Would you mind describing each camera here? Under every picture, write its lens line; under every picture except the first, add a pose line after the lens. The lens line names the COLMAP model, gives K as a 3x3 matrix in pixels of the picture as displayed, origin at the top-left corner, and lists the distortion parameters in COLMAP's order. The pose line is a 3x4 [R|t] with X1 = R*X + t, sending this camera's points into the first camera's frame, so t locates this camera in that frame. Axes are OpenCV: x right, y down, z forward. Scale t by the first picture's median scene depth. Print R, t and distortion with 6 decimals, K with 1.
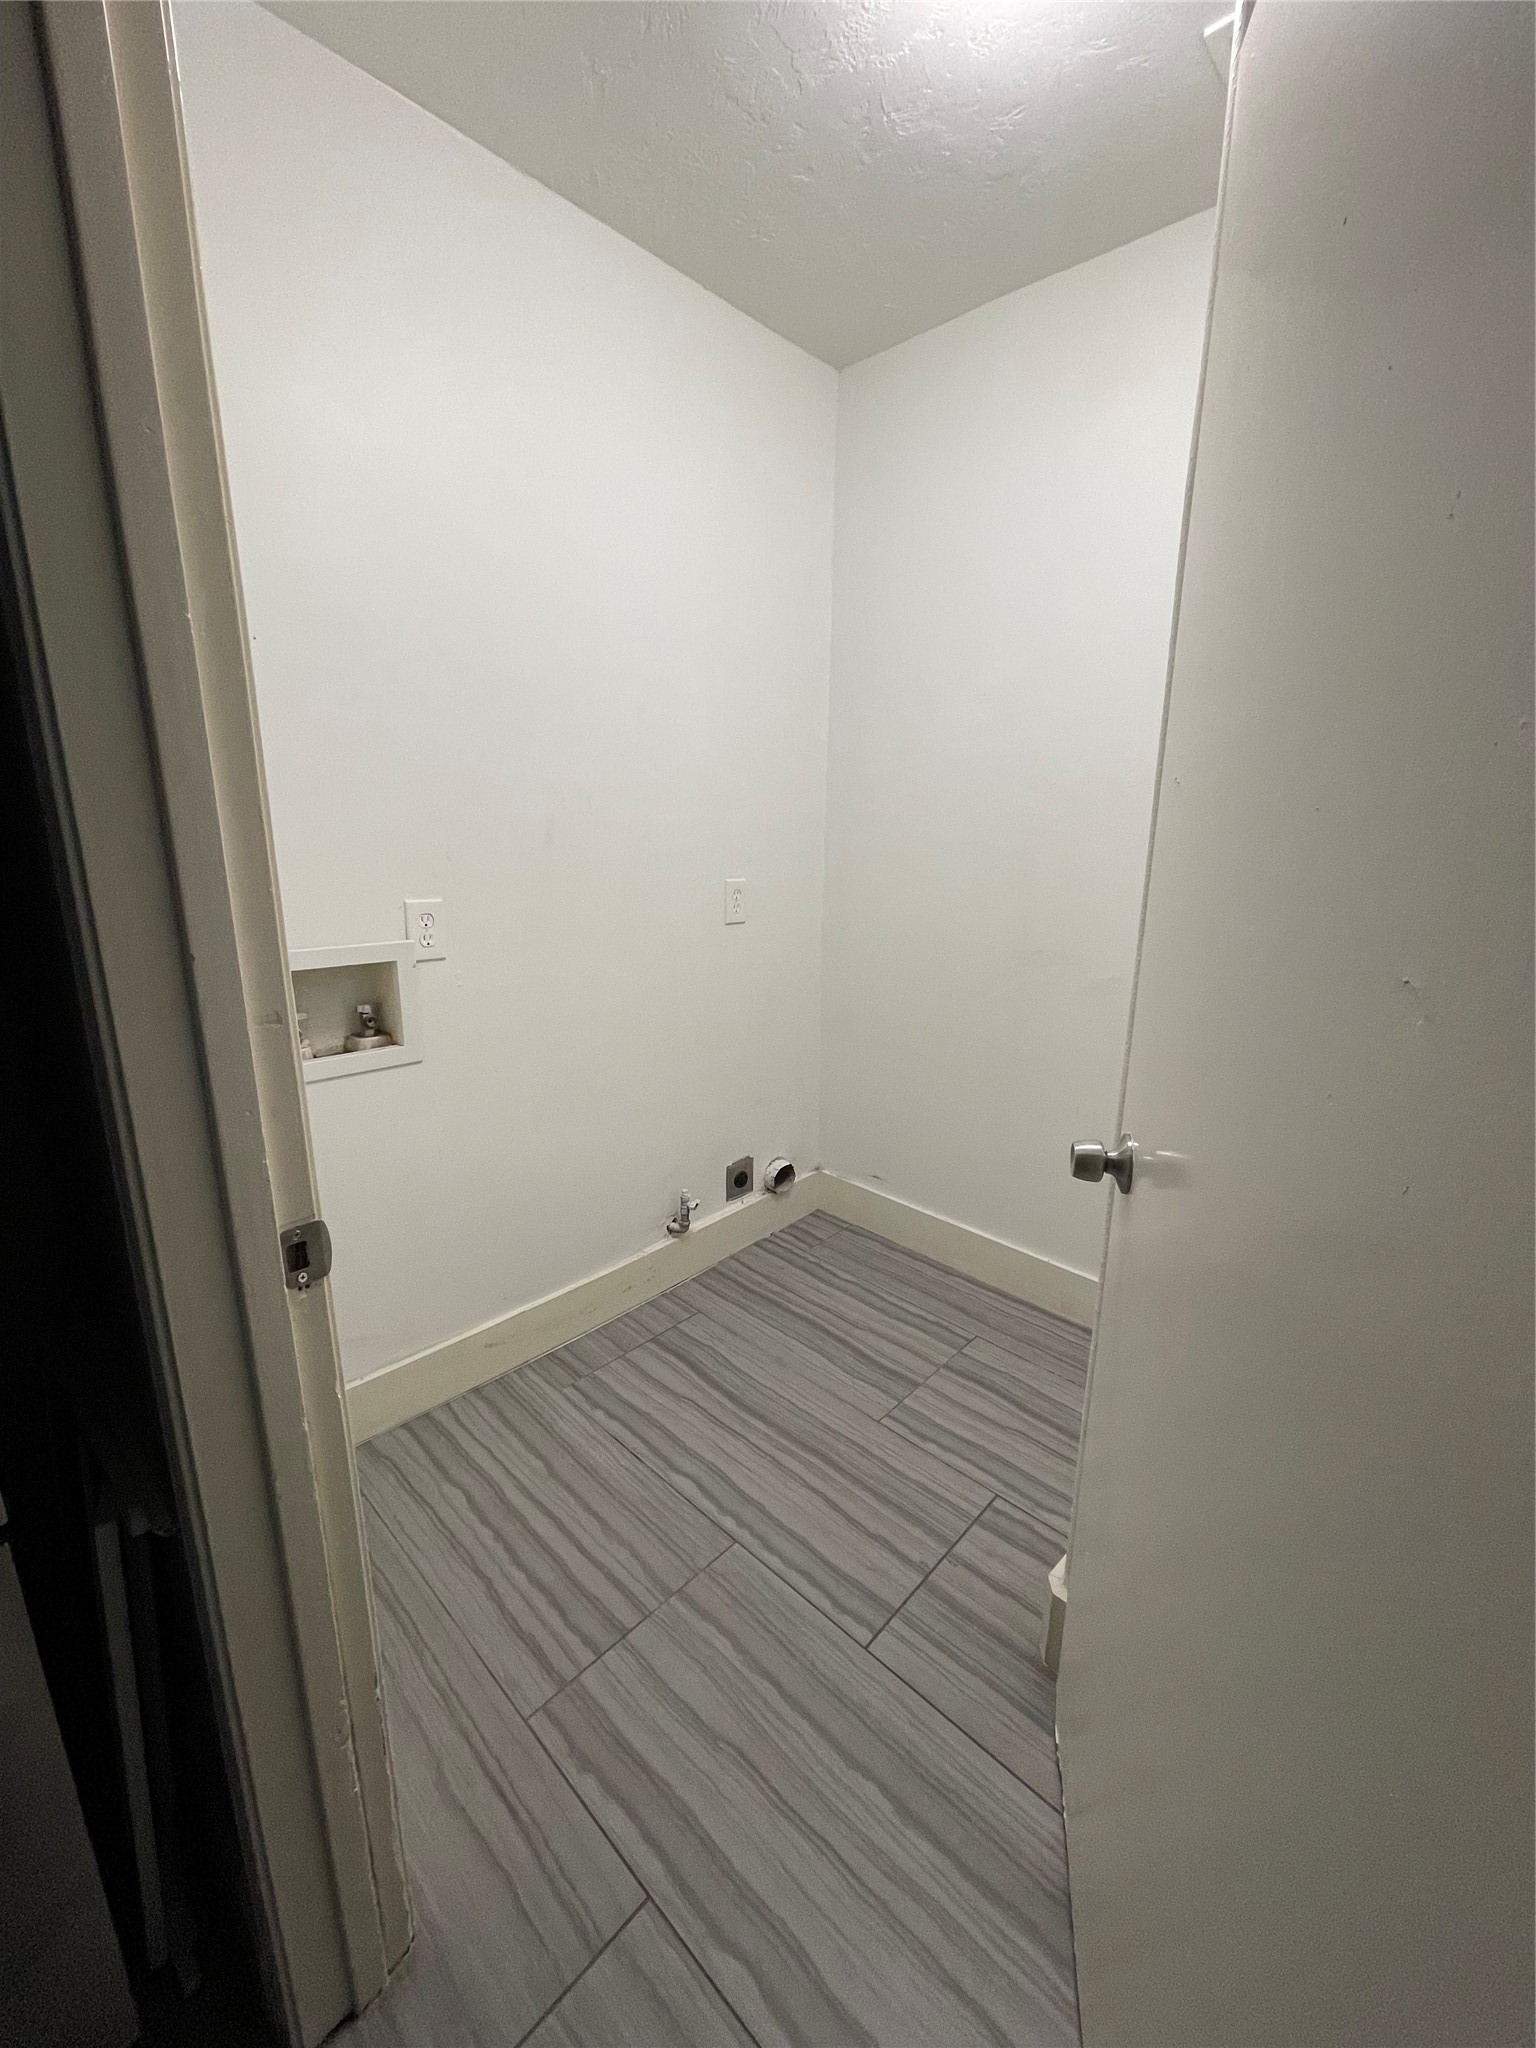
lens RADIAL K [[835.8, 0, 769.1], [0, 835.8, 1027.4], [0, 0, 1]] dist [0.002257, 0.000414]
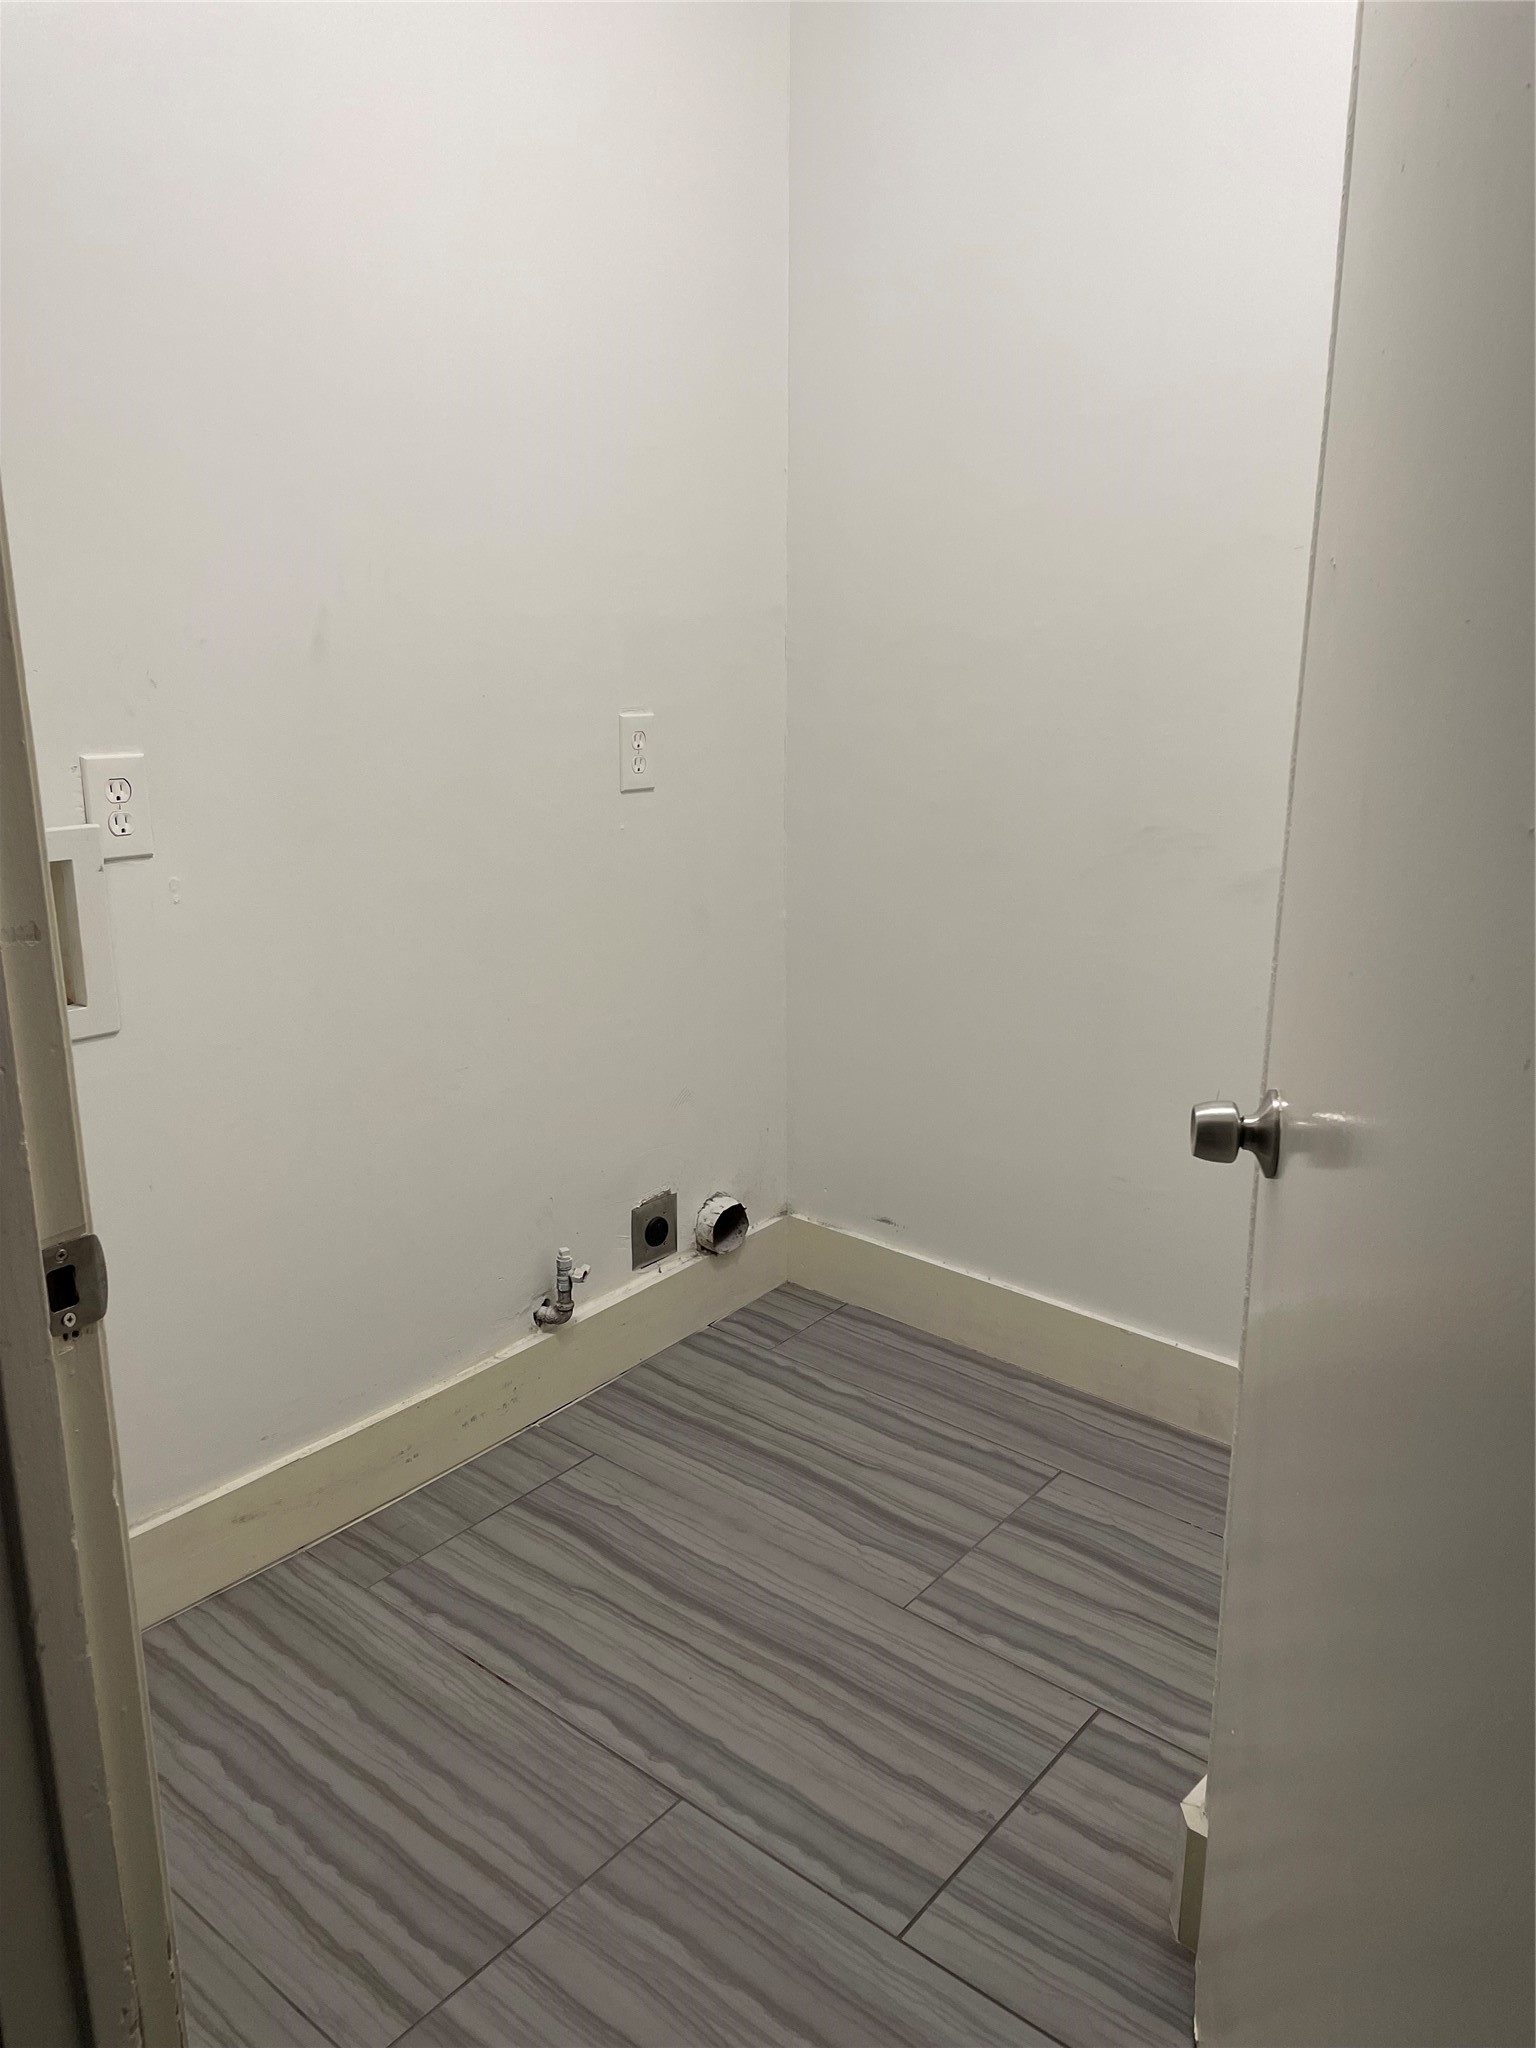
lens RADIAL K [[1541.7, 0, 772.2], [0, 1541.7, 1022.5], [0, 0, 1]] dist [0.064522, -0.013631]
pose [[0.997650, -0.025367, 0.063649, -0.028536], [0.023788, 0.999393, 0.025443, 0.017525], [-0.064256, -0.023869, 0.997648, -0.121196]]
